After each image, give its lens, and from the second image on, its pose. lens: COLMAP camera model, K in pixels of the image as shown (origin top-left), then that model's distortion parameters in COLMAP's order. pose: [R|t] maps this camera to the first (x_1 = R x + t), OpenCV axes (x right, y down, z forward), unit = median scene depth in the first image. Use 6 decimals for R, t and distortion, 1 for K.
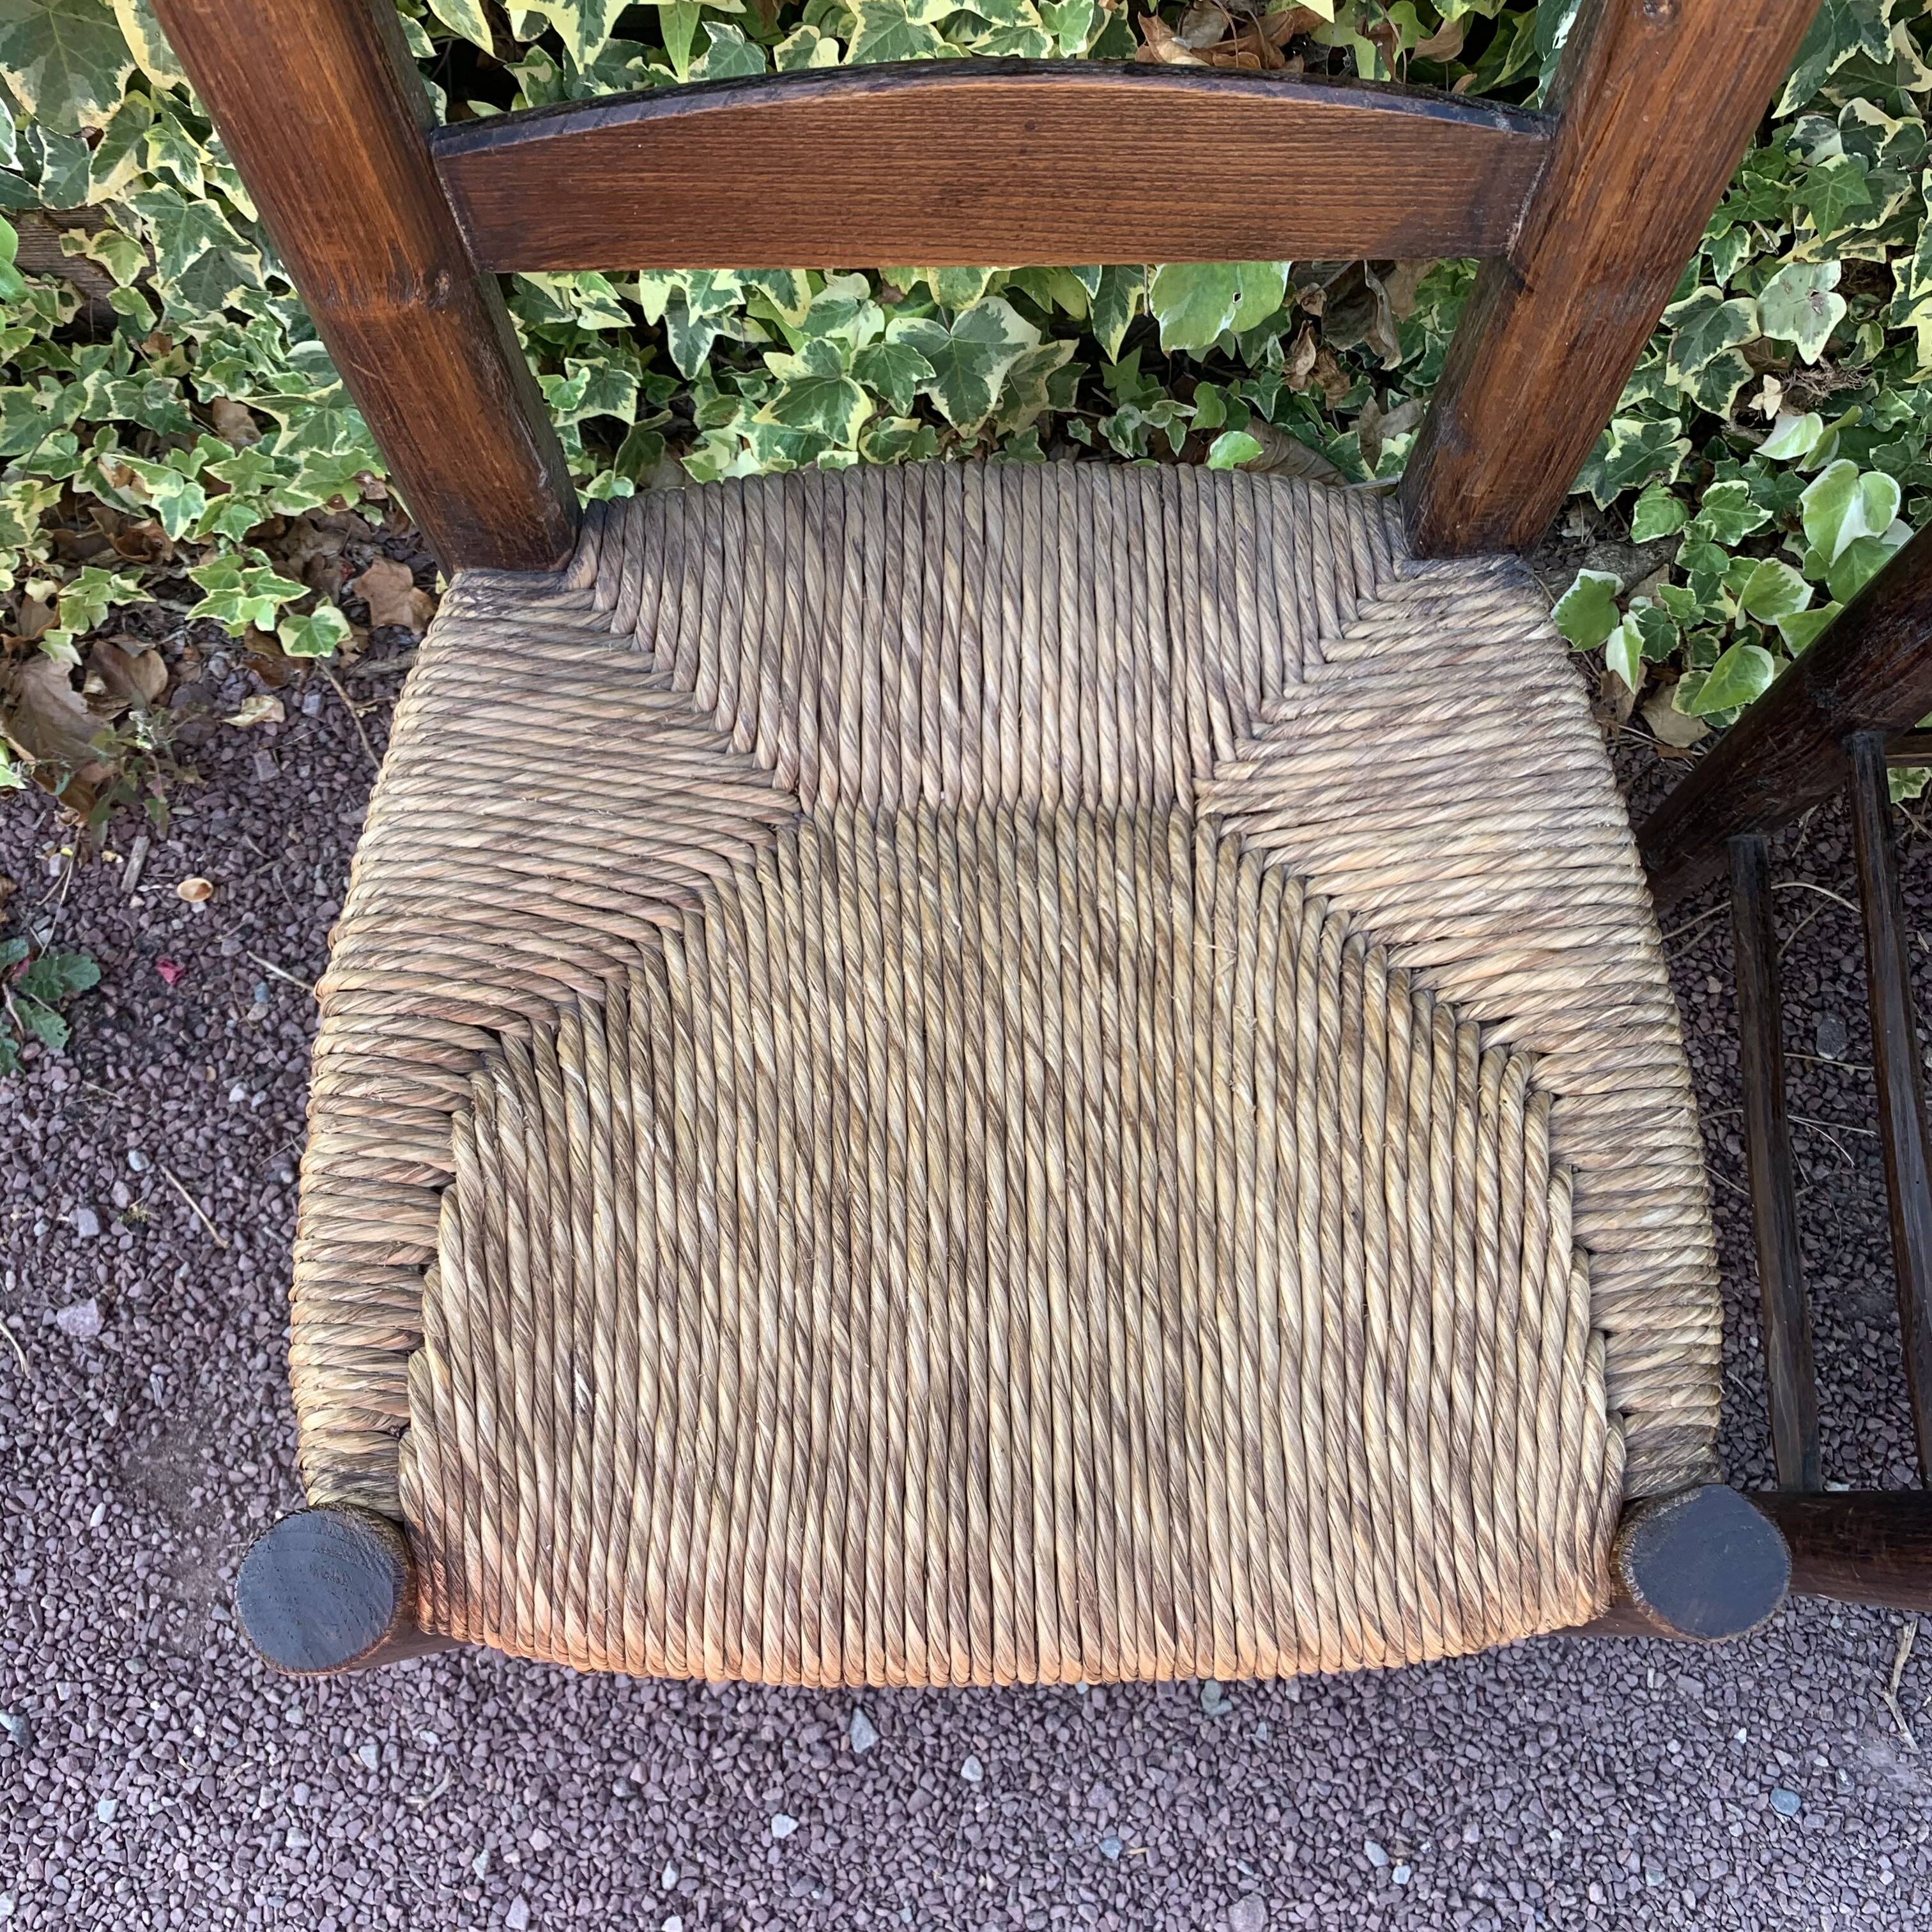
lens RADIAL K [[1979.5, 0, 961.7], [0, 1979.5, 931.0], [0, 0, 1]] dist [0.004550, 0.000000]
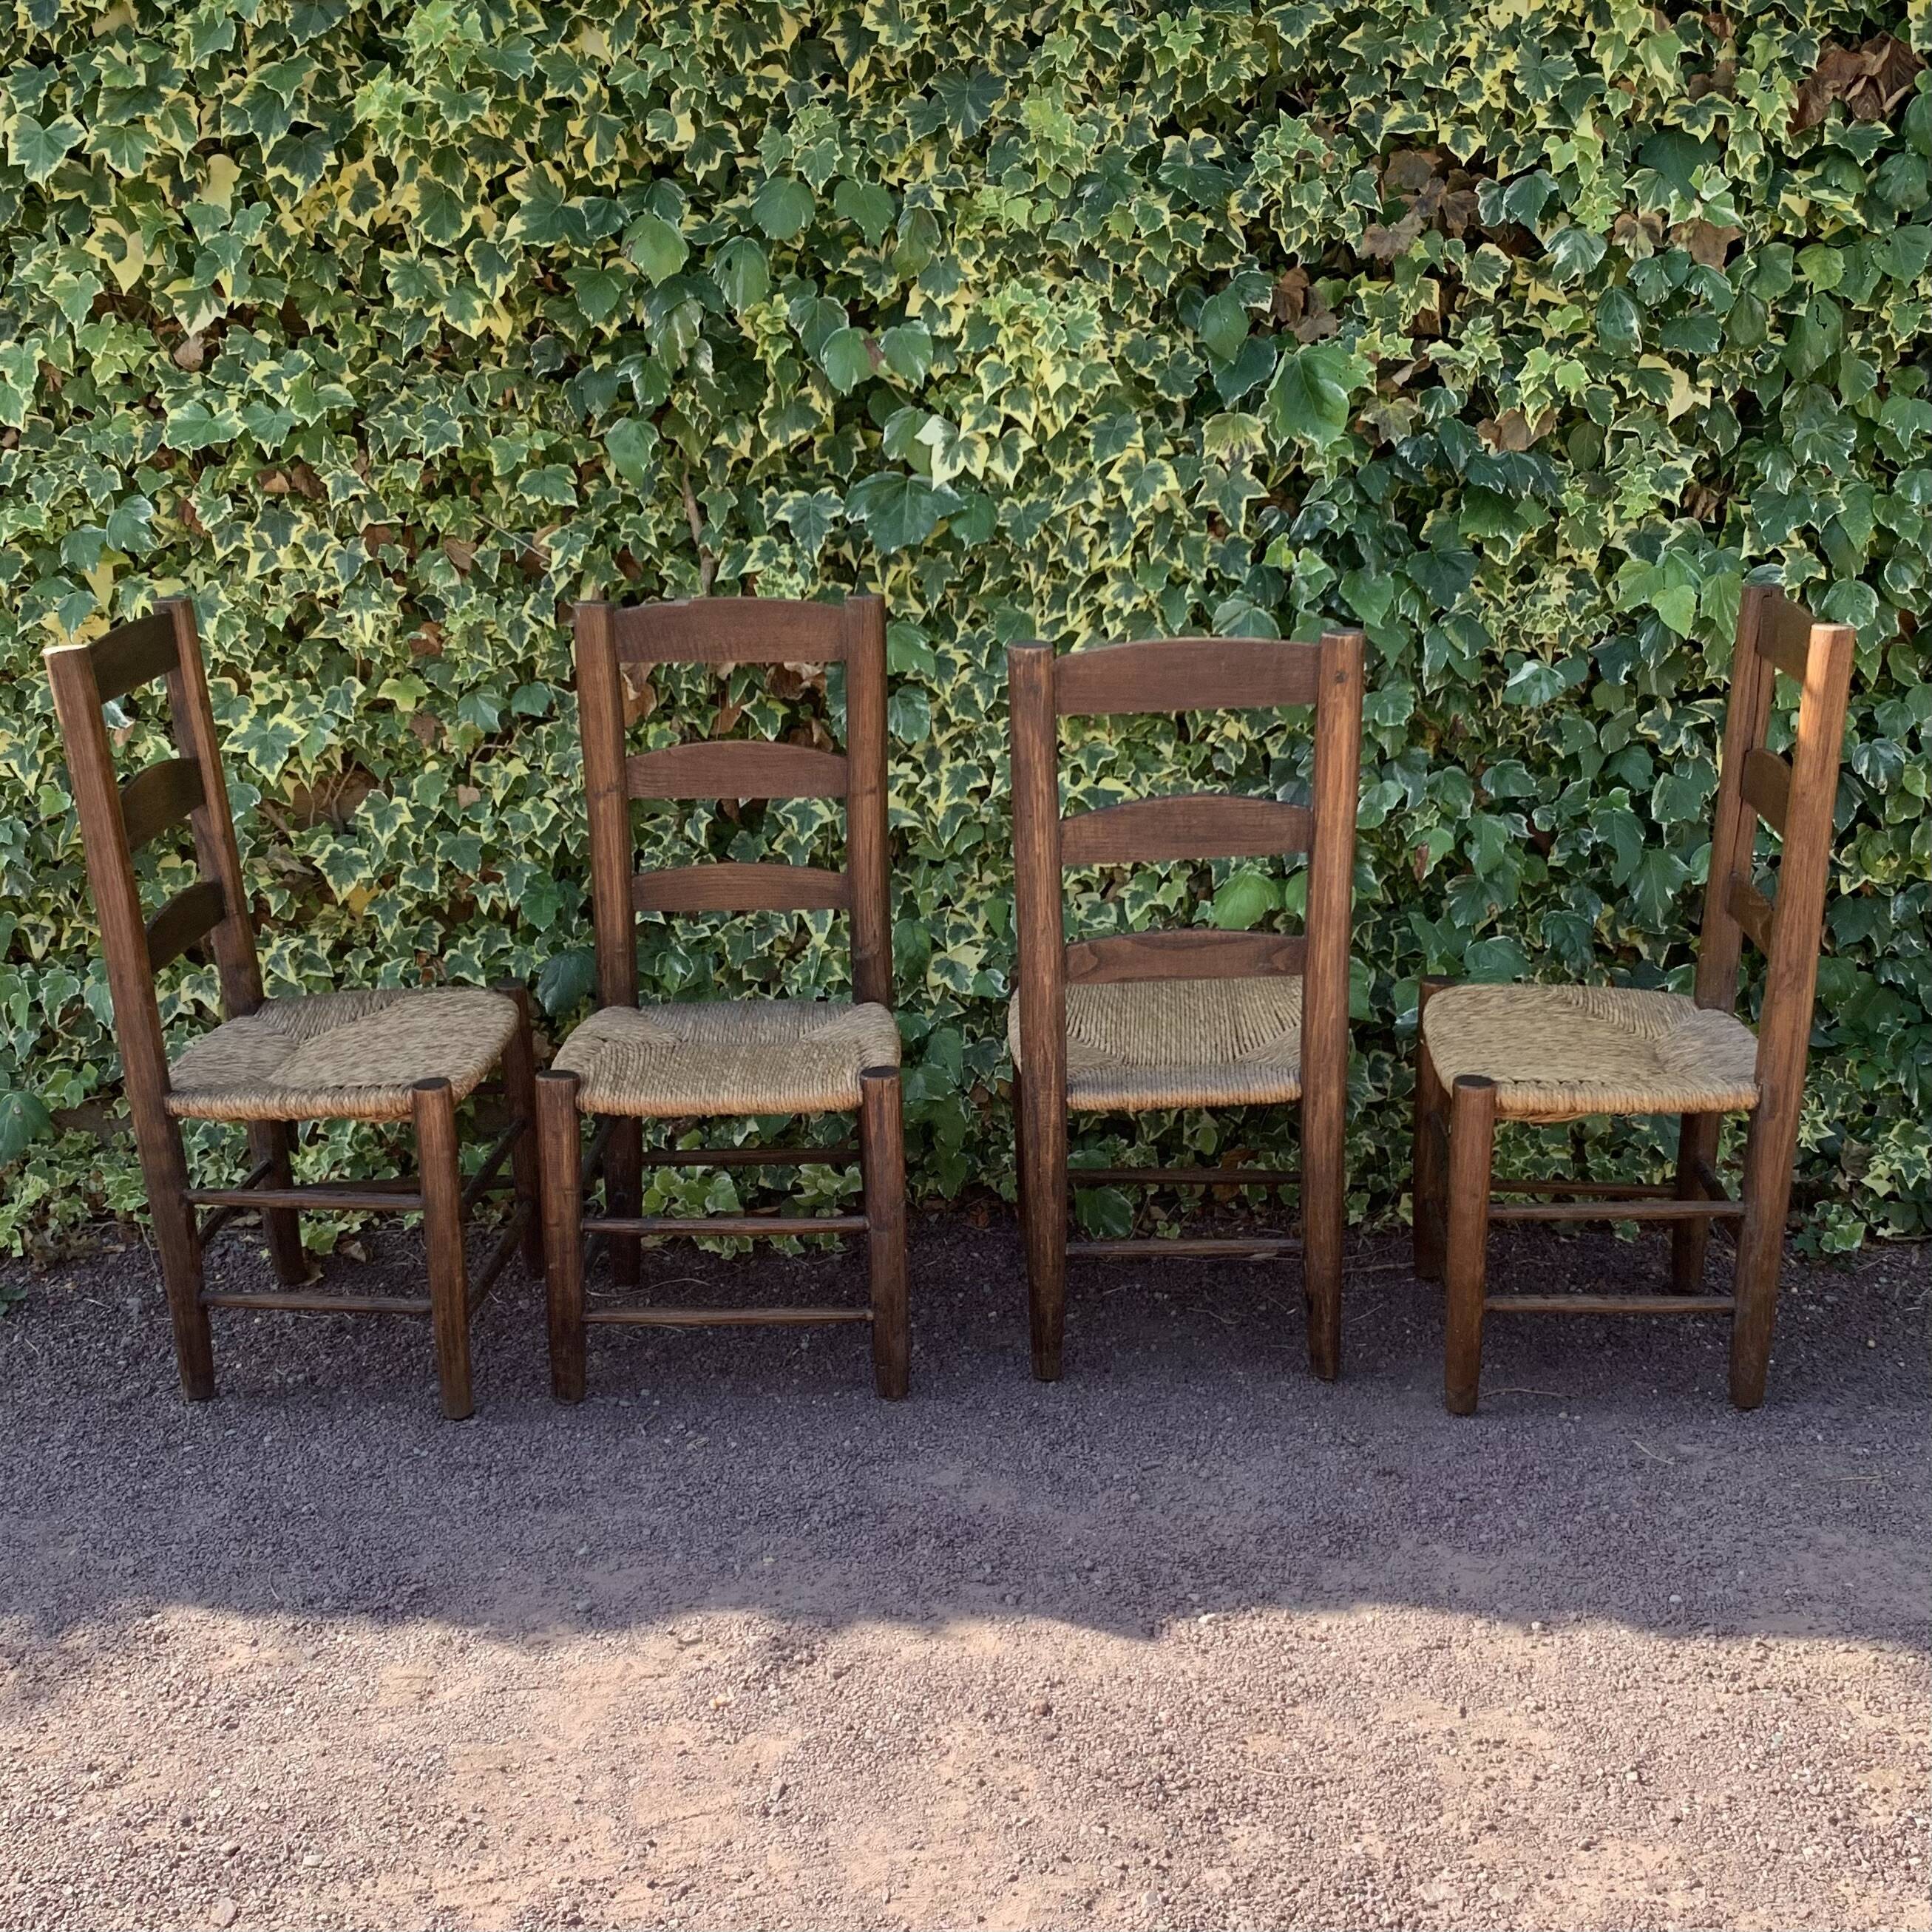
lens RADIAL K [[2276.7, 0, 1003.7], [0, 2276.7, 1011.0], [0, 0, 1]] dist [0.010248, 0.000000]
pose [[0.999586, -0.024570, -0.014968, 1.002649], [0.001471, 0.563230, -0.826299, 2.522160], [0.028733, 0.825935, 0.563033, -1.076581]]
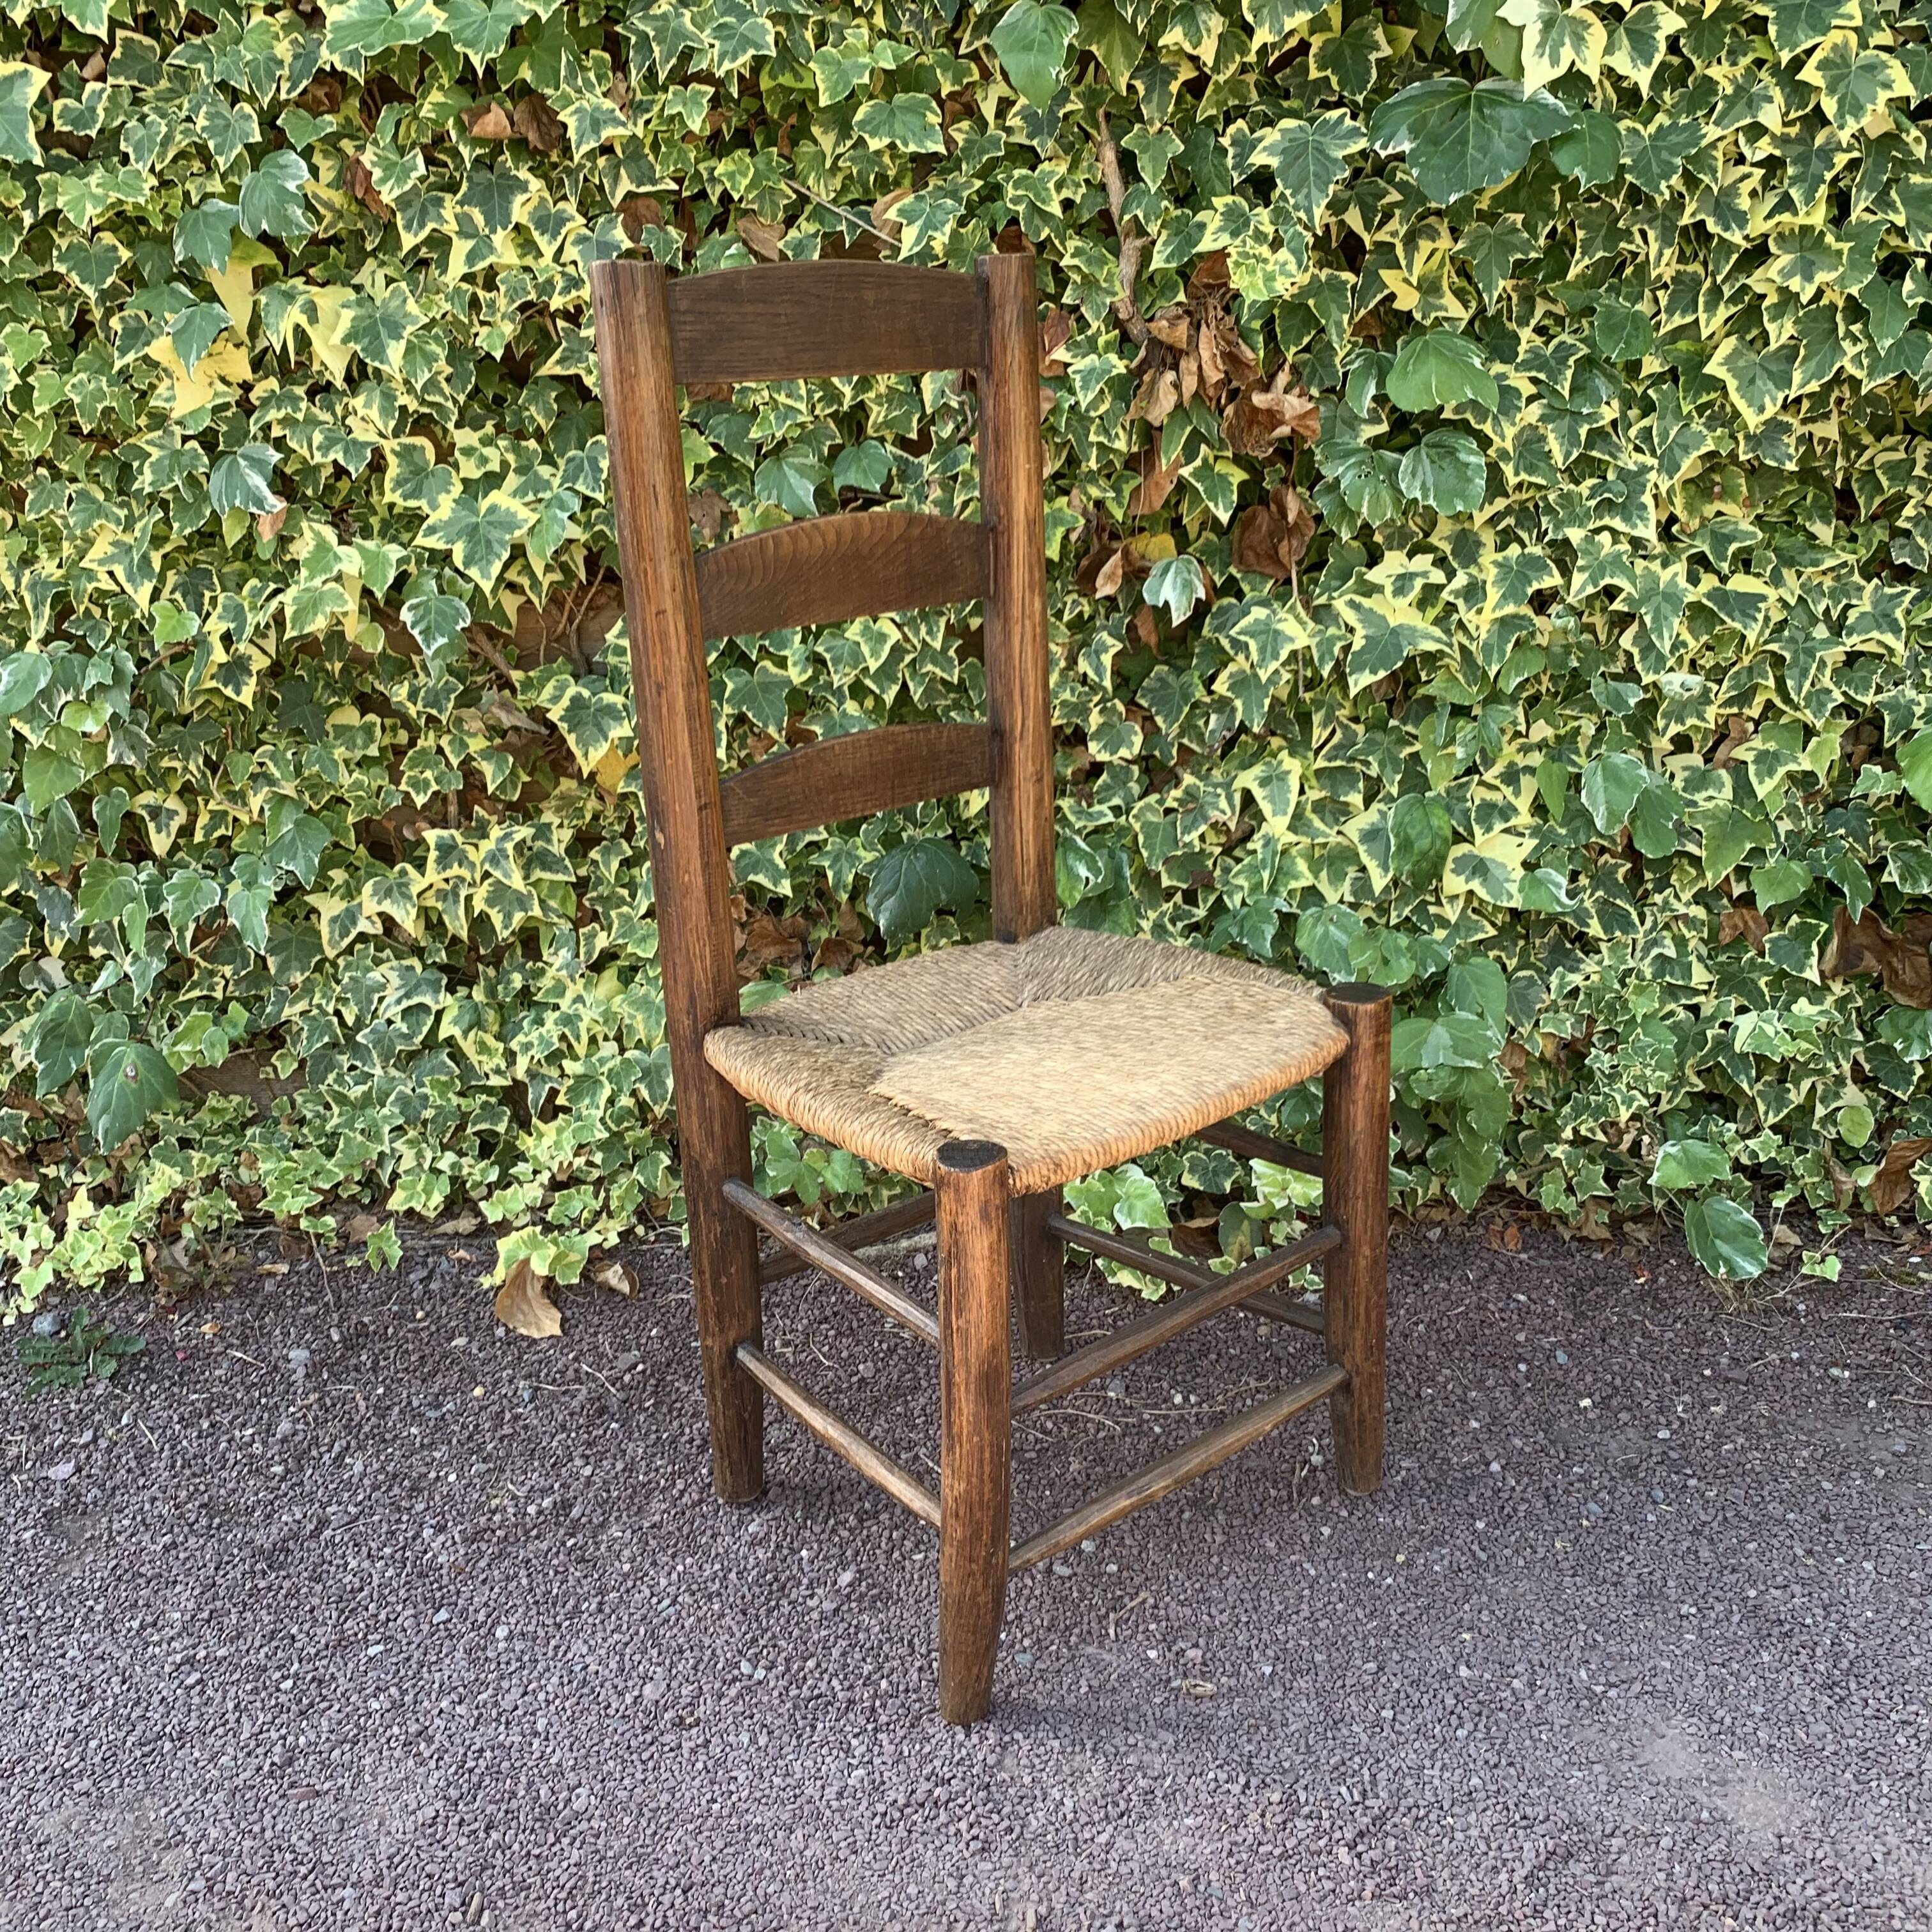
lens RADIAL K [[1979.5, 0, 962.7], [0, 1979.5, 1006.0], [0, 0, 1]] dist [0.004550, 0.000000]
pose [[0.996741, -0.021189, -0.077837, 0.497166], [-0.049470, 0.601597, -0.797266, 1.347211], [0.063720, 0.798519, 0.598588, -0.312122]]
